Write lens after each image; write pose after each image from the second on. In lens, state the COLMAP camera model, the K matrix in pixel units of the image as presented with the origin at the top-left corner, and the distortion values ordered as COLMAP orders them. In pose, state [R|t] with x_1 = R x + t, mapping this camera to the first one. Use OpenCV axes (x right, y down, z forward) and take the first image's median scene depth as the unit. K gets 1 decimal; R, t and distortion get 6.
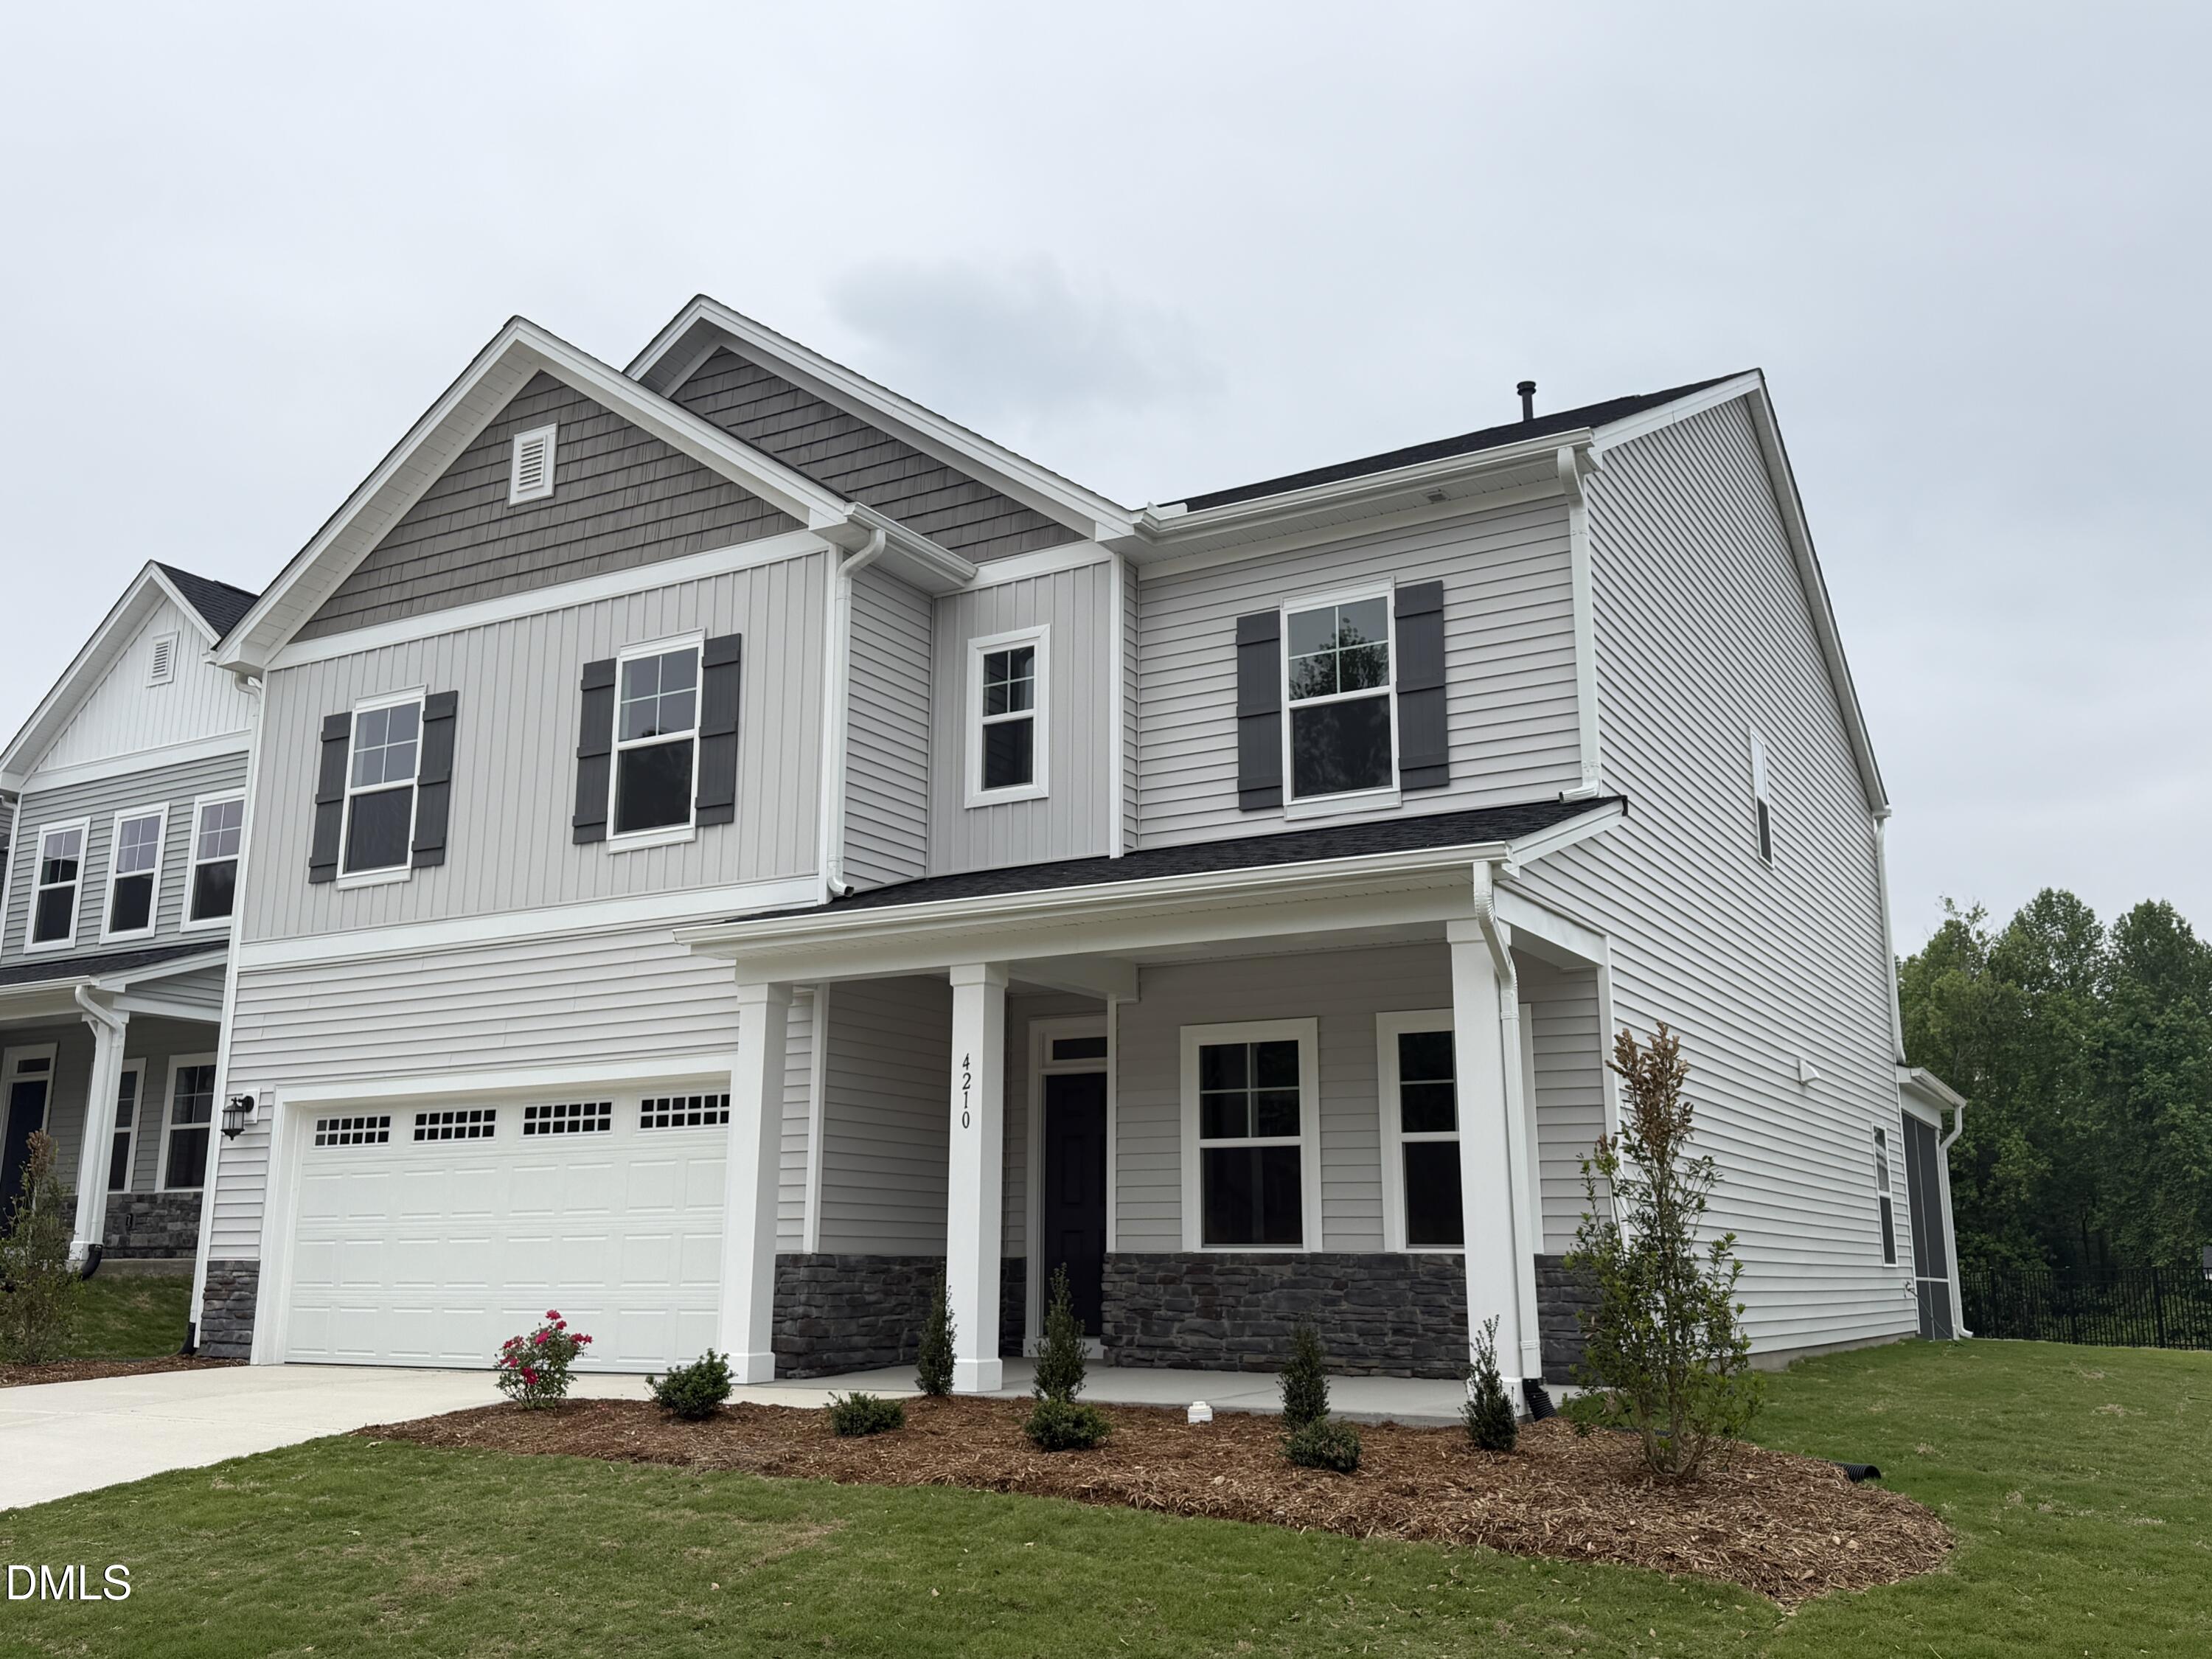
lens RADIAL K [[1876.1, 0, 1115.0], [0, 1876.1, 832.1], [0, 0, 1]] dist [0.016016, -0.036145]
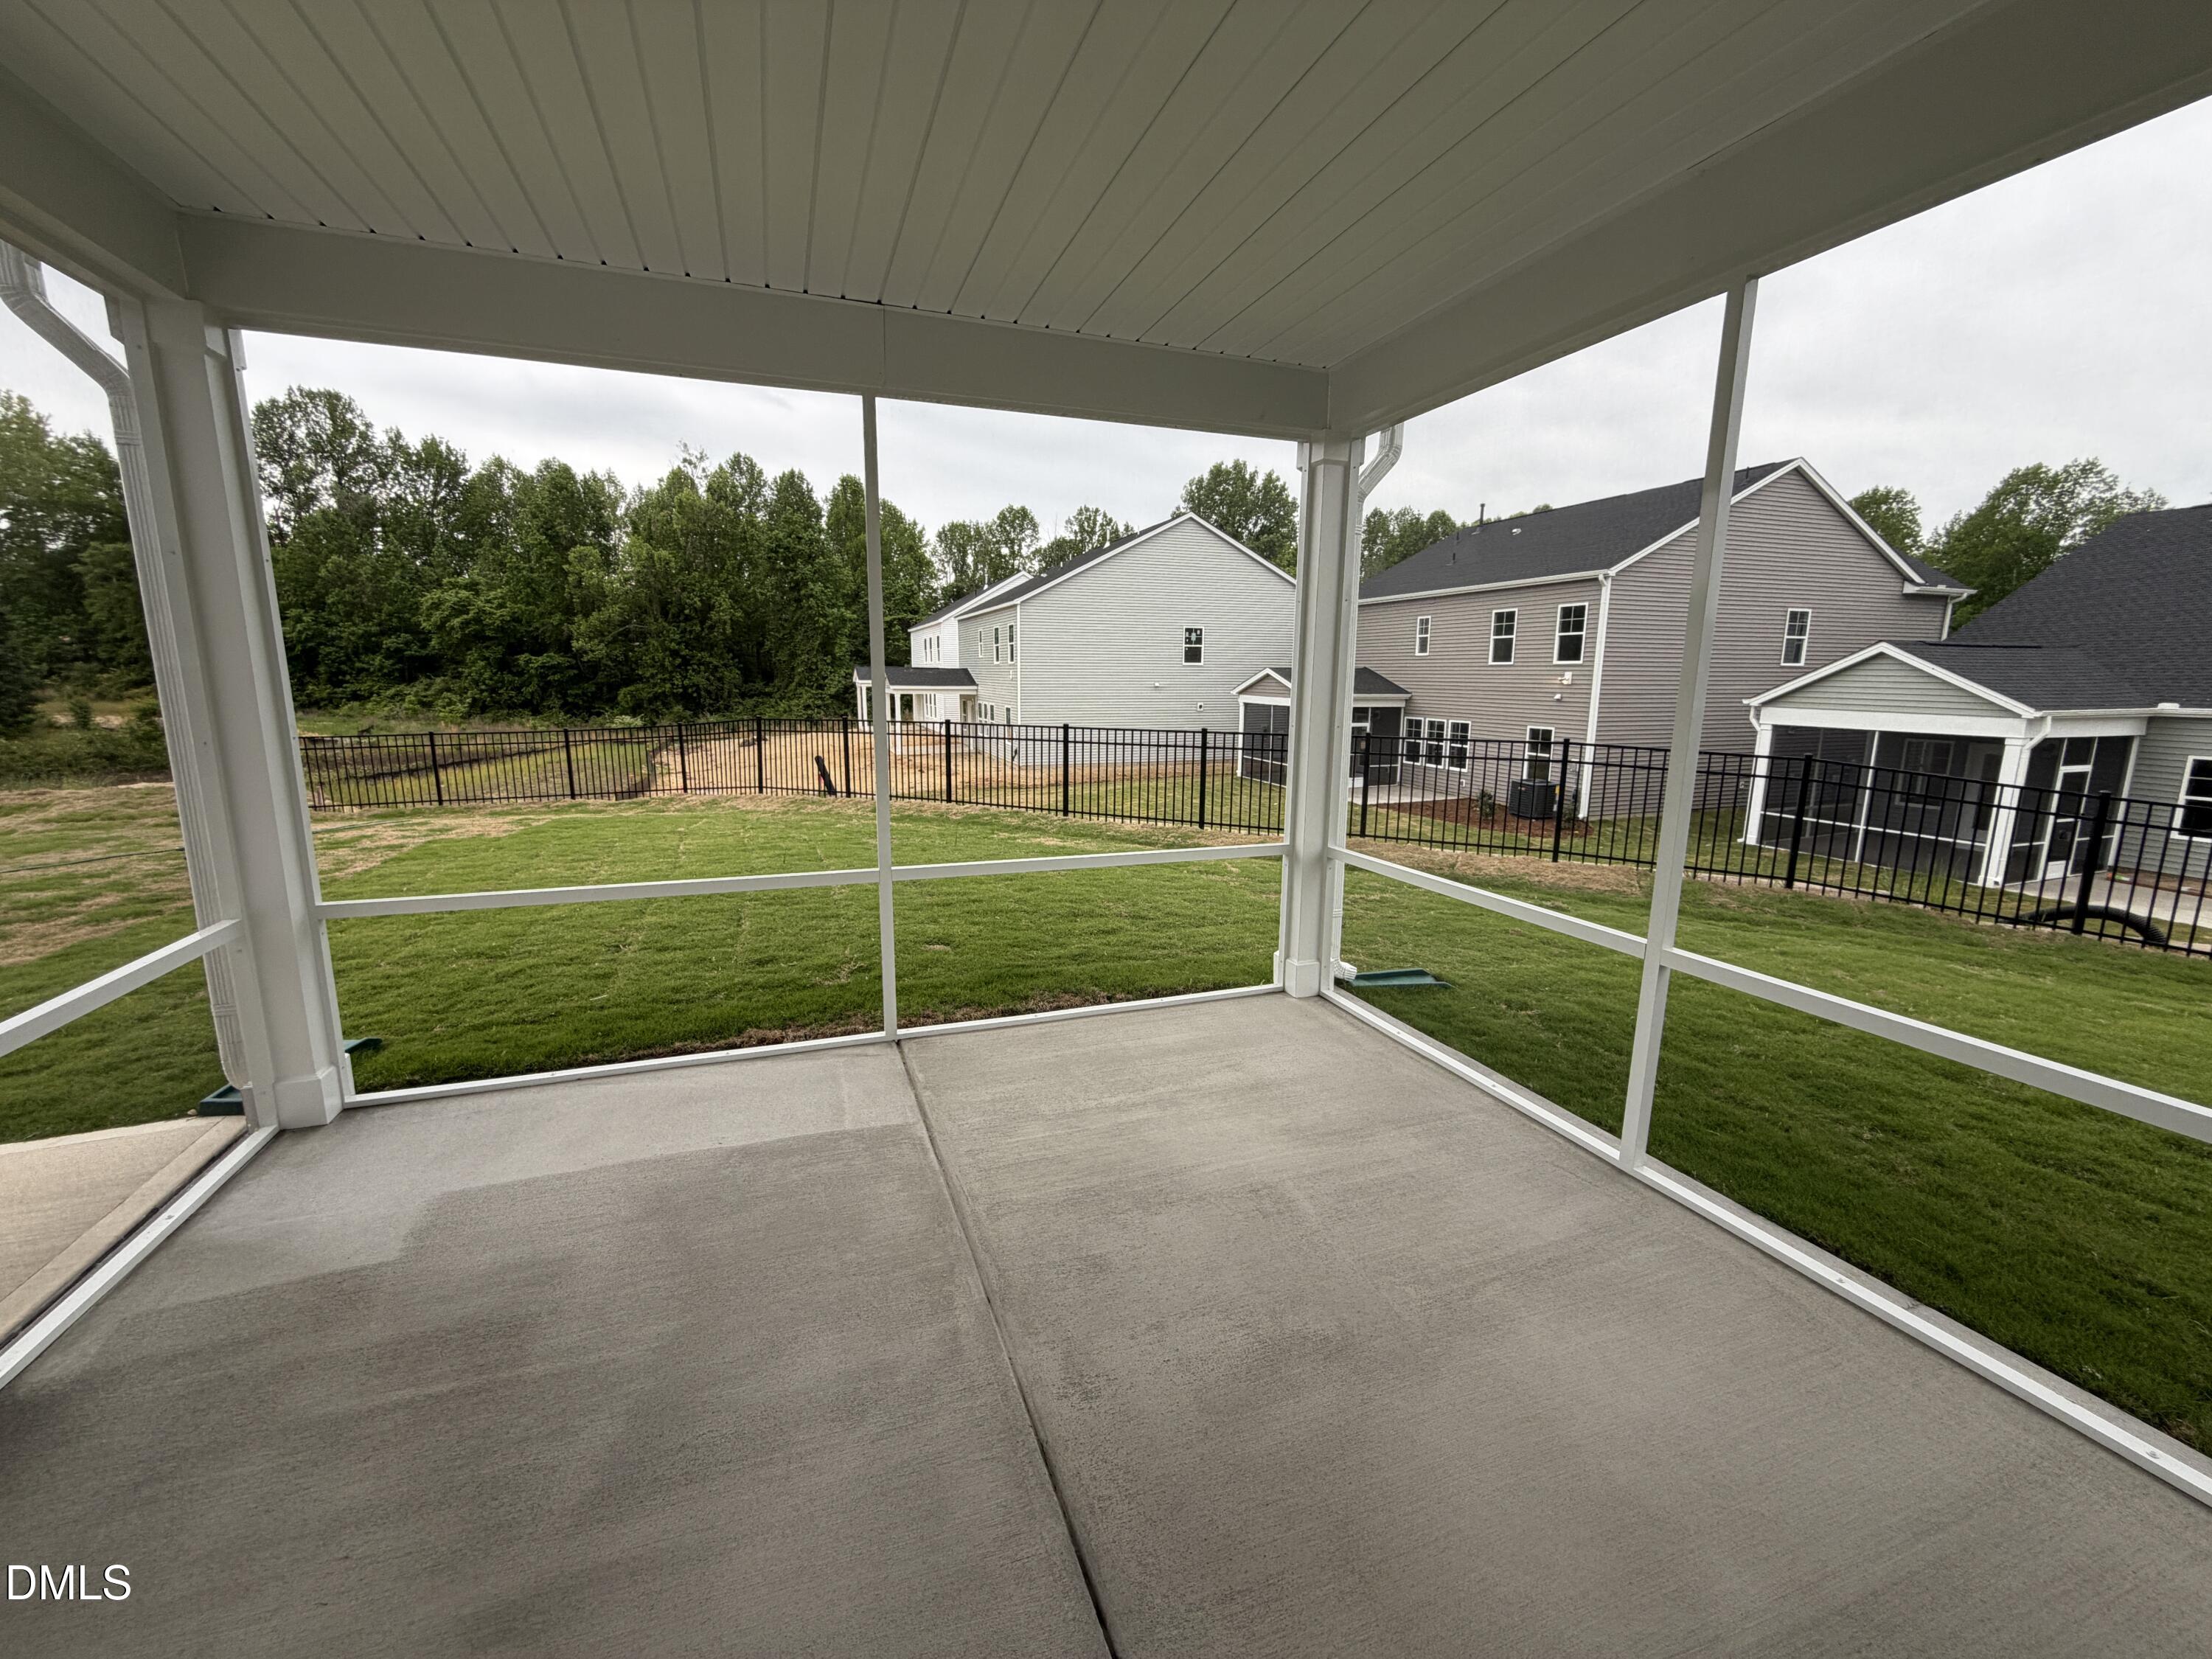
lens RADIAL K [[882.1, 0, 1098.8], [0, 882.1, 831.8], [0, 0, 1]] dist [-0.000409, -0.000024]
pose [[0.640560, -0.135100, 0.755930, 0.342747], [-0.177541, 0.931675, 0.316954, 0.258820], [-0.747102, -0.337237, 0.572808, 1.172550]]
